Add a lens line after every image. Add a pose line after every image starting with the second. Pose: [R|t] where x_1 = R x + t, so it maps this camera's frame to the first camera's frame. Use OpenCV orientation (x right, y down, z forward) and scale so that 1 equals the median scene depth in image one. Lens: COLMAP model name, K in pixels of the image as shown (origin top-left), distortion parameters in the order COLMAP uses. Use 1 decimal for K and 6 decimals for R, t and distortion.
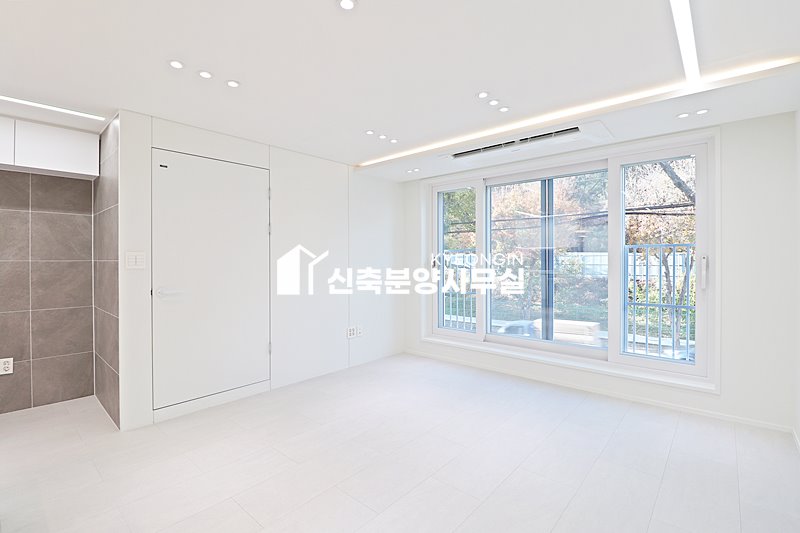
lens RADIAL K [[369.2, 0, 399.2], [0, 369.2, 260.4], [0, 0, 1]] dist [-0.002569, -0.011580]
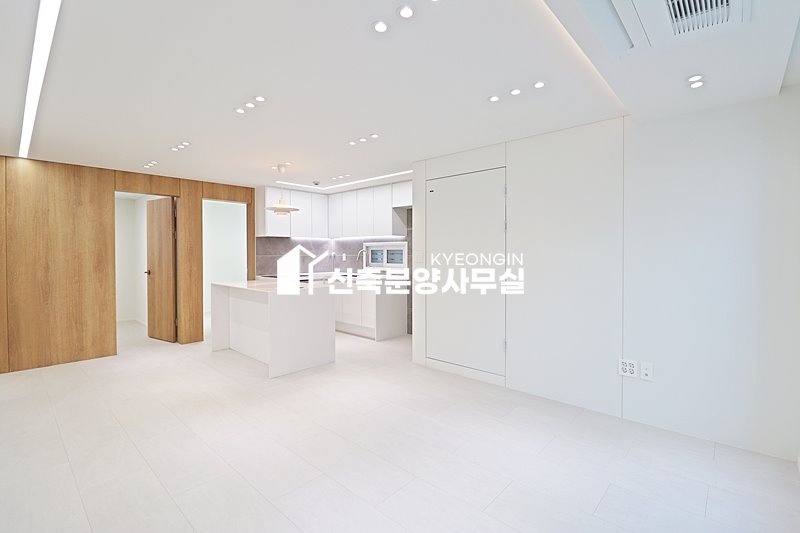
lens RADIAL K [[369.2, 0, 401.1], [0, 369.2, 257.4], [0, 0, 1]] dist [-0.002569, -0.011580]
pose [[-0.017511, 0.015470, -0.999727, 0.677847], [-0.002435, 0.999877, 0.015515, -0.016916], [0.999844, 0.002706, -0.017471, 0.761935]]
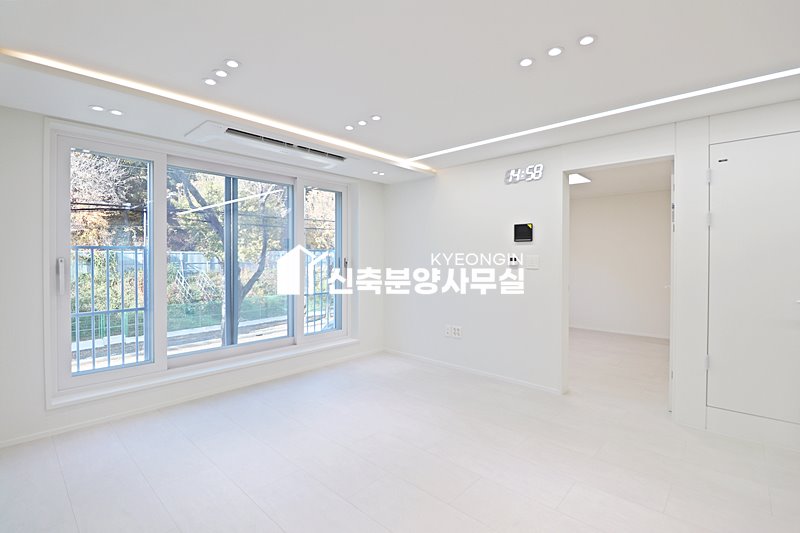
lens RADIAL K [[369.2, 0, 402.5], [0, 369.2, 264.3], [0, 0, 1]] dist [-0.002569, -0.011580]
pose [[0.018240, -0.017296, 0.999684, -0.658702], [0.001612, 0.999850, 0.017269, -0.012313], [-0.999832, 0.001296, 0.018265, 0.646491]]
